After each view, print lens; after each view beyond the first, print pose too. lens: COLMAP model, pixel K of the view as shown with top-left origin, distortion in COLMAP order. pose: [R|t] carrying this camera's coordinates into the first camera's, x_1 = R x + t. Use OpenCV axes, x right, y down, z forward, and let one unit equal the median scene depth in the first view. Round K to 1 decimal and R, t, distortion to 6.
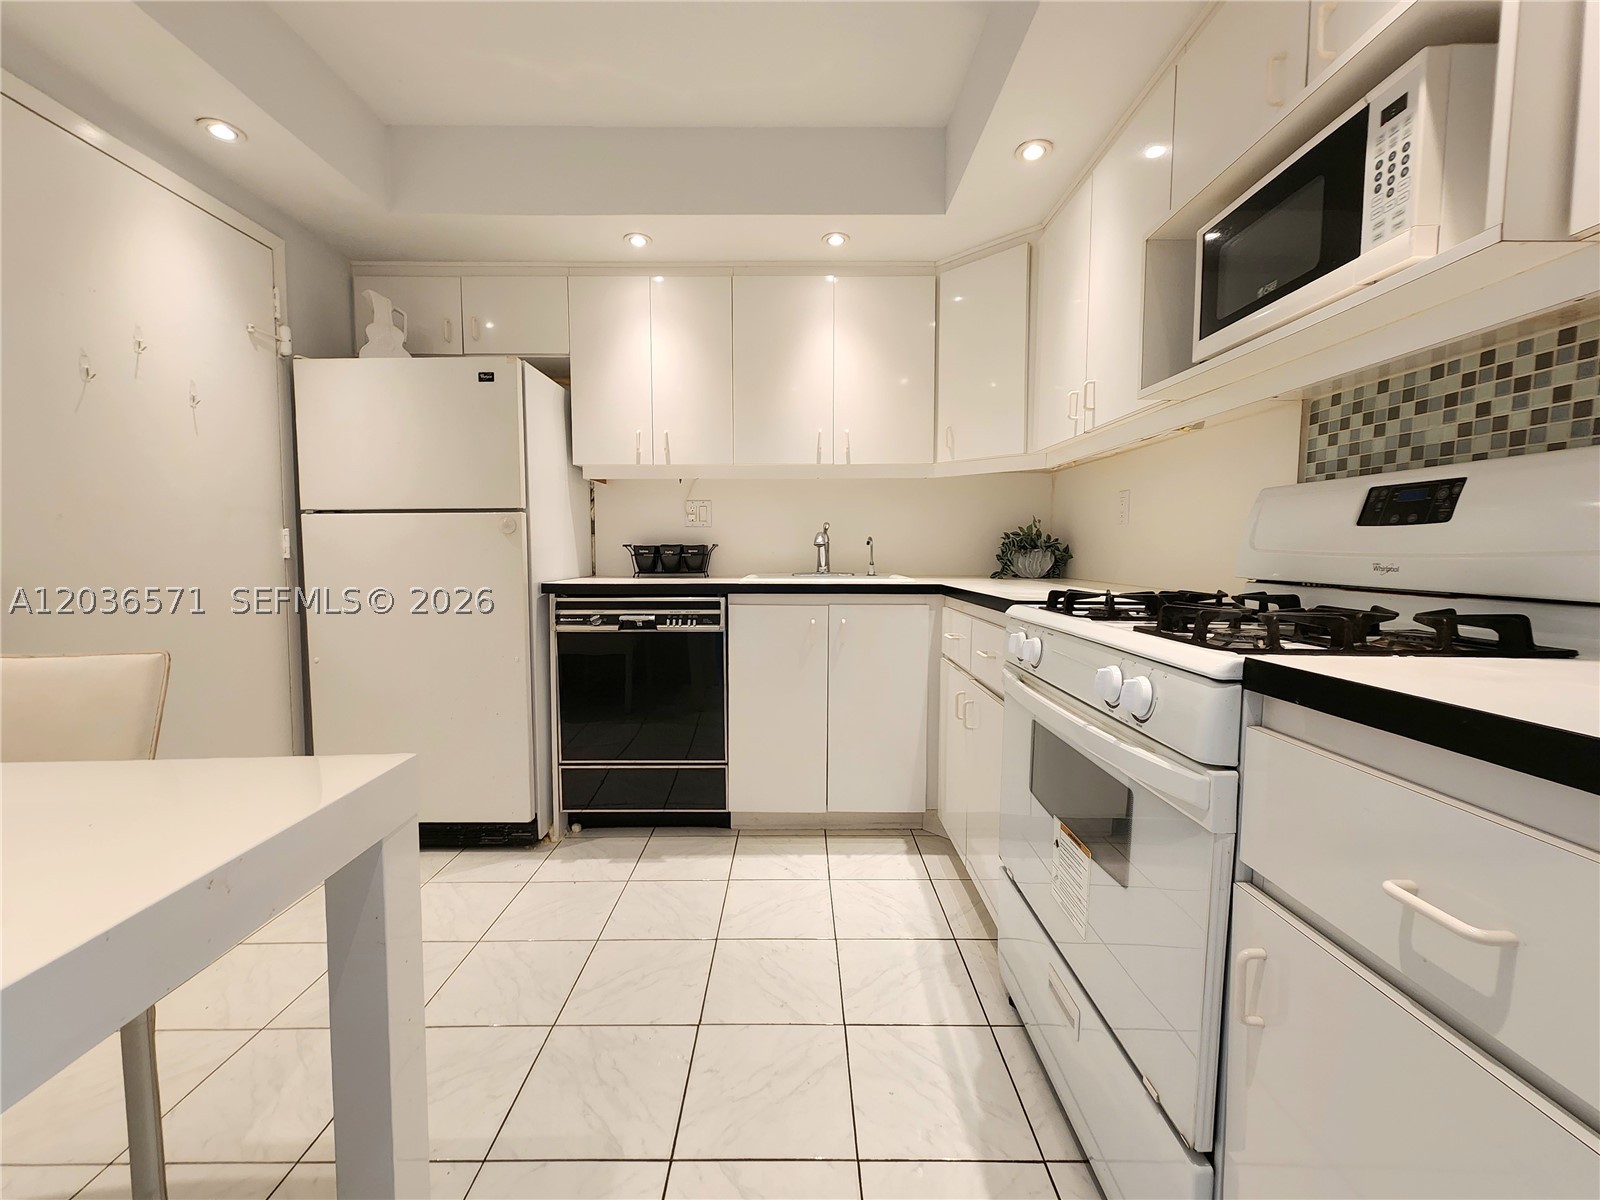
lens RADIAL K [[652.8, 0, 797.4], [0, 652.8, 595.5], [0, 0, 1]] dist [-0.006089, 0.001013]
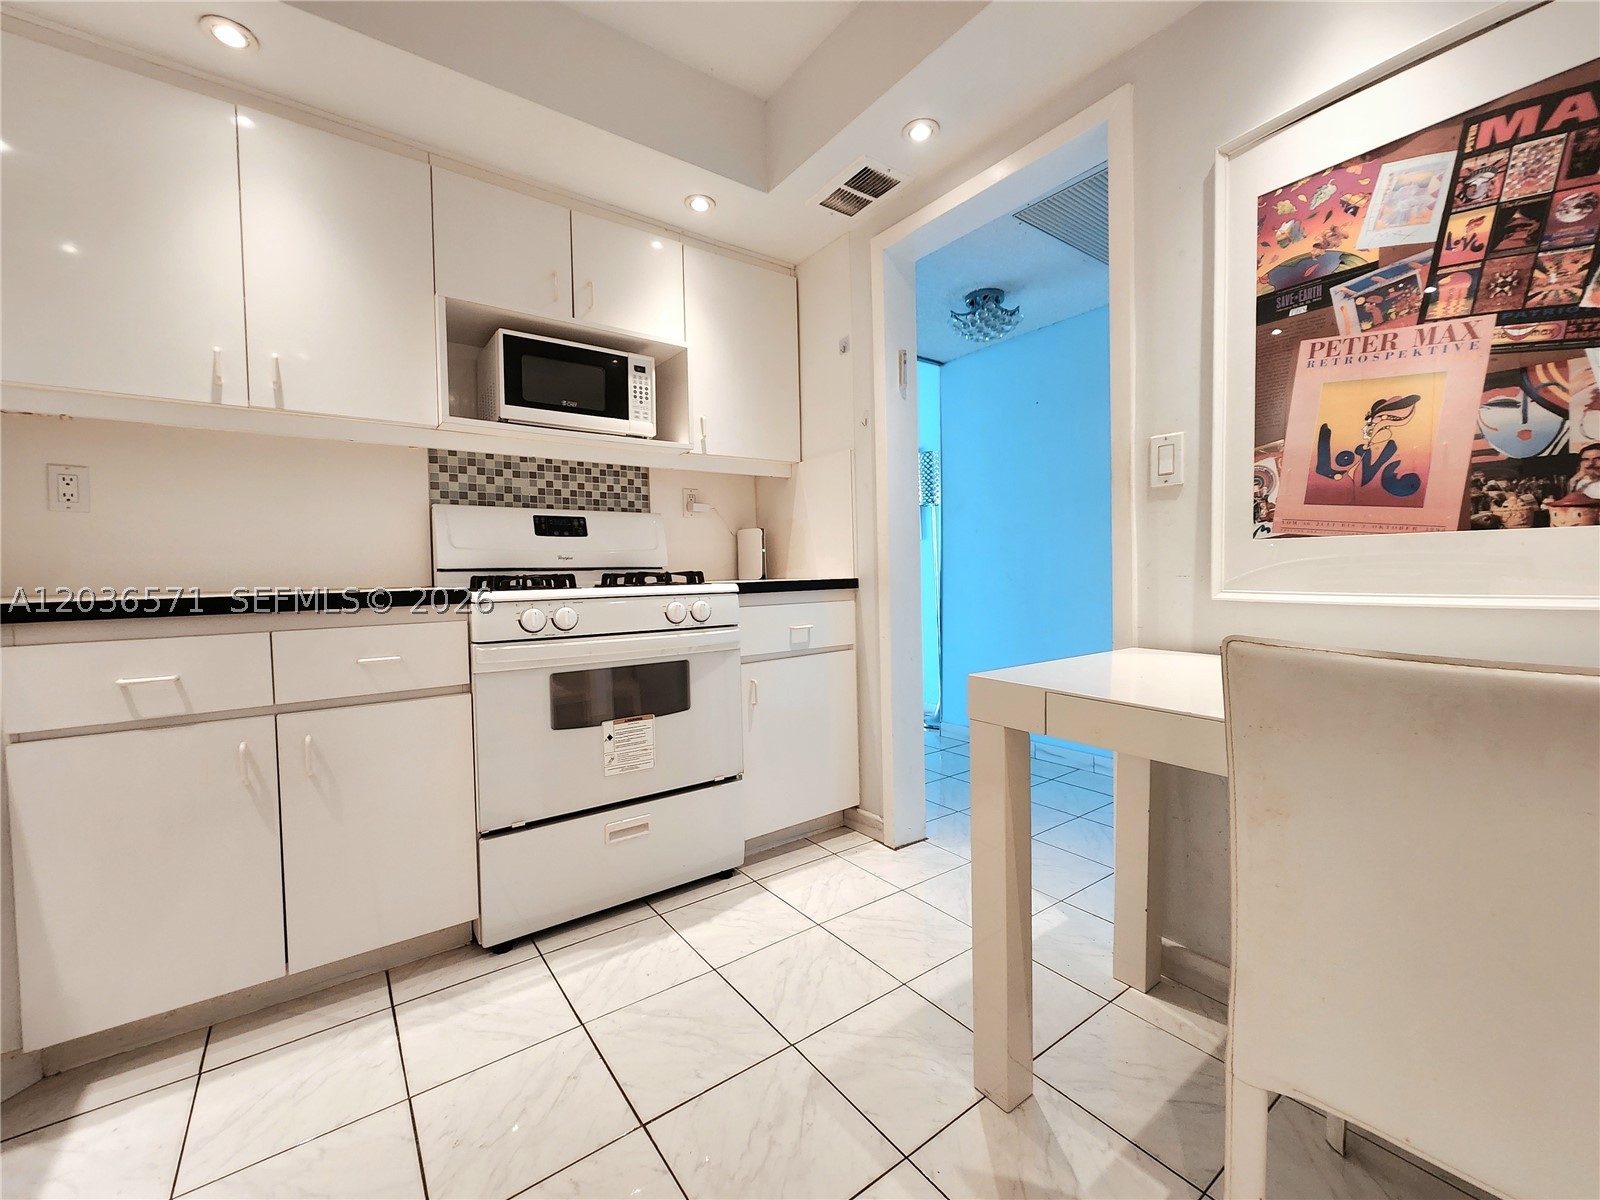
lens RADIAL K [[652.8, 0, 797.2], [0, 652.8, 594.3], [0, 0, 1]] dist [-0.006089, 0.001013]
pose [[-0.590147, -0.024019, 0.806939, -0.963214], [0.070216, 0.994242, 0.080946, -0.035789], [-0.804237, 0.104430, -0.585062, 1.357638]]
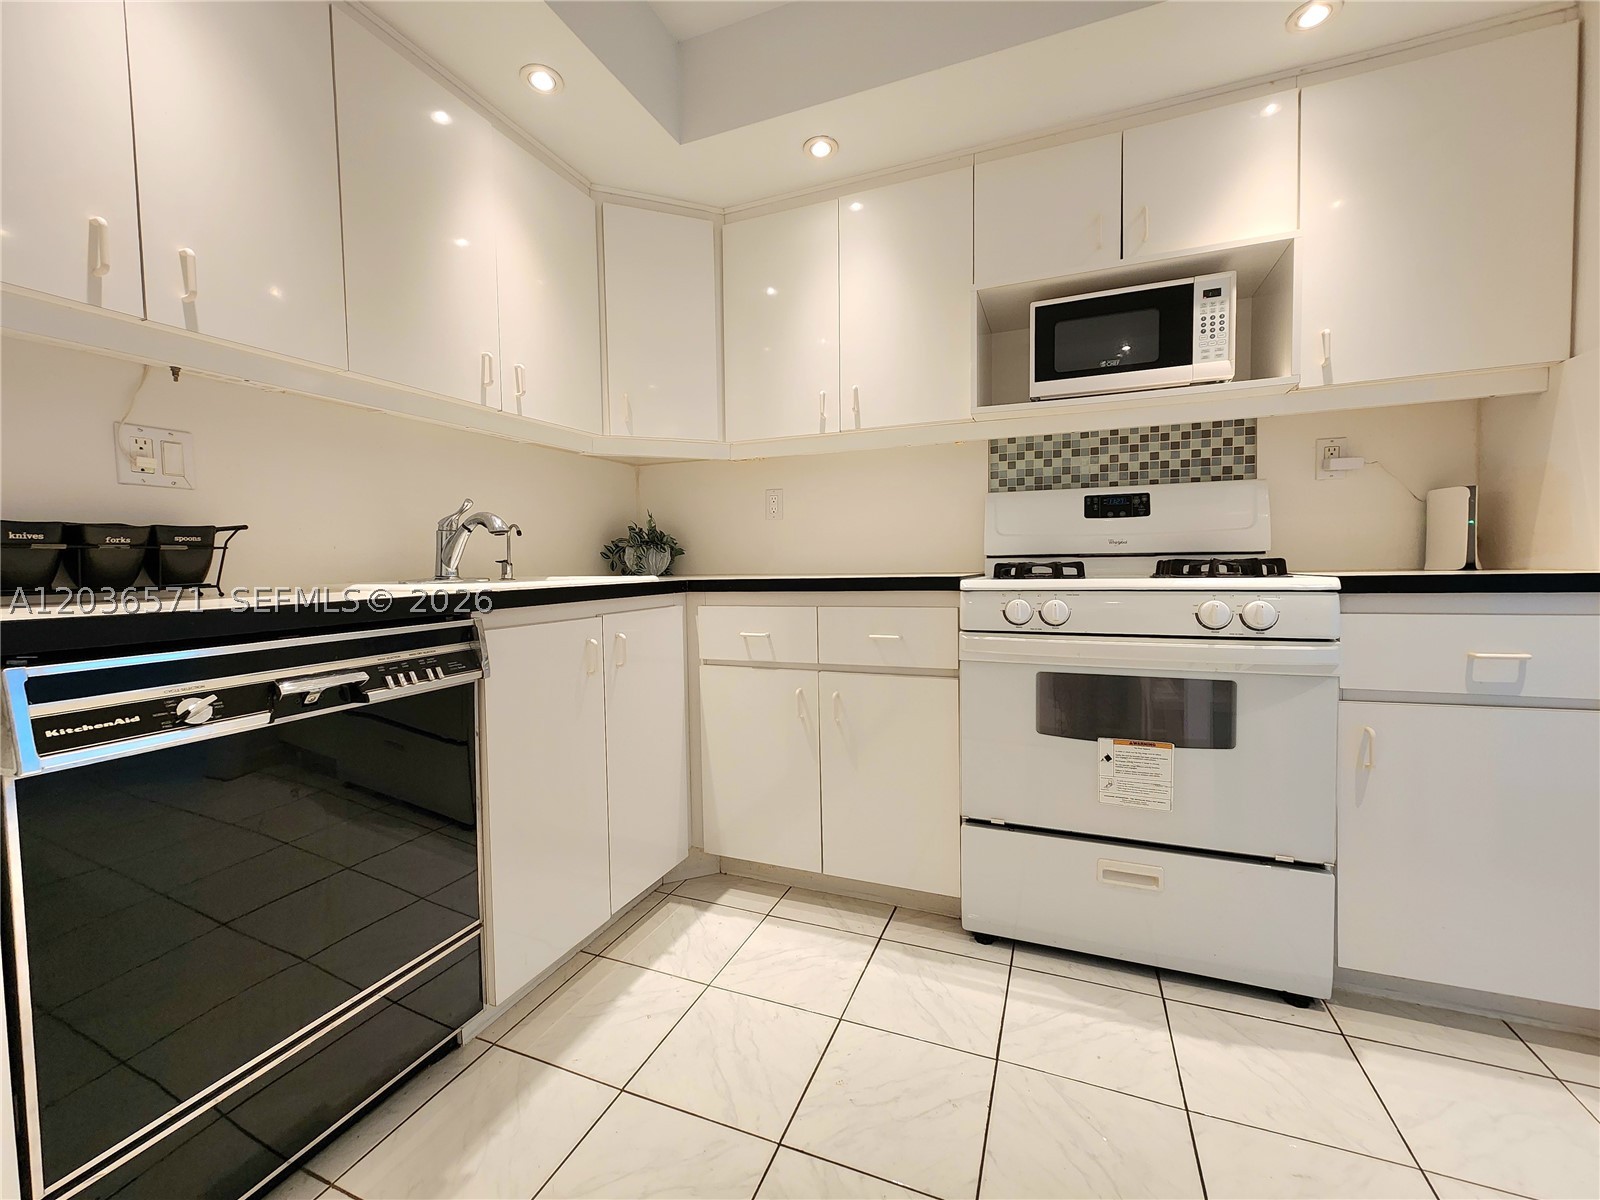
lens RADIAL K [[652.8, 0, 795.2], [0, 652.8, 593.8], [0, 0, 1]] dist [-0.006089, 0.001013]
pose [[0.384096, -0.053771, 0.921726, -0.885479], [0.082628, 0.996299, 0.023689, -0.013574], [-0.919588, 0.067061, 0.387118, 0.949719]]
